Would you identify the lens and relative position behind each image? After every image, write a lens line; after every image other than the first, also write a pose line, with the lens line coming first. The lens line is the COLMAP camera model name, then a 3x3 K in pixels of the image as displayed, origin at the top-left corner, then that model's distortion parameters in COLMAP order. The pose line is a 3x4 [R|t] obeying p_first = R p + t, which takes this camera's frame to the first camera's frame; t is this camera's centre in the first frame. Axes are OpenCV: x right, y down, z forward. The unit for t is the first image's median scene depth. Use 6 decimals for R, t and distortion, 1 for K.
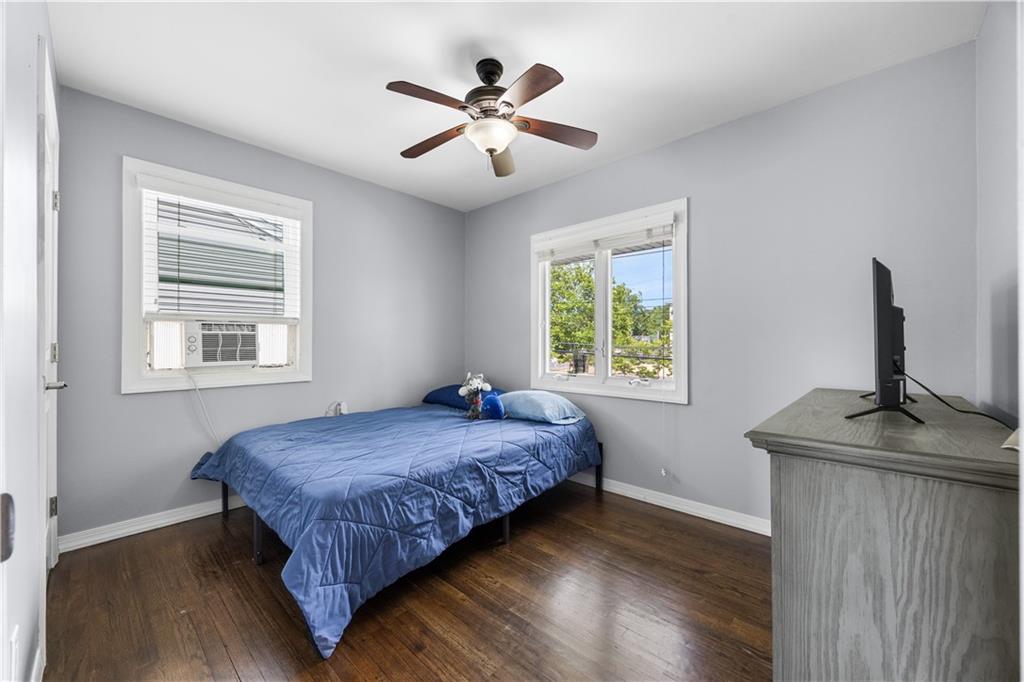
lens RADIAL K [[395.4, 0, 512.3], [0, 395.4, 341.0], [0, 0, 1]] dist [-0.002564, -0.000242]
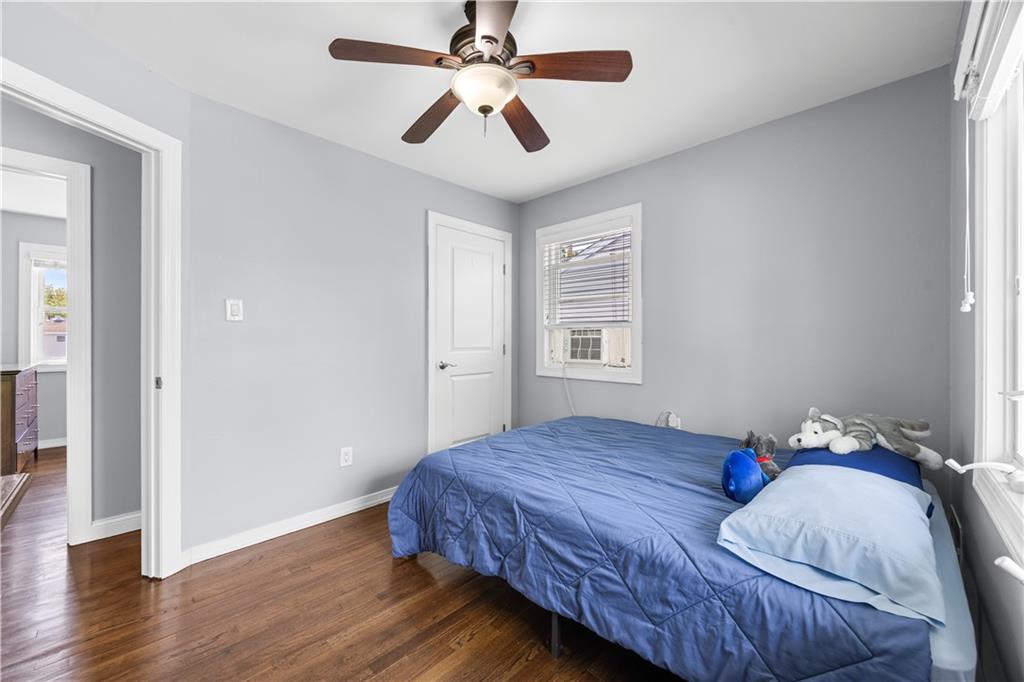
lens RADIAL K [[395.4, 0, 512.5], [0, 395.4, 338.9], [0, 0, 1]] dist [-0.002564, -0.000242]
pose [[-0.023001, 0.004469, -0.999725, 0.592226], [0.001690, 0.999989, 0.004431, -0.021722], [0.999734, -0.001588, -0.023008, 0.861225]]
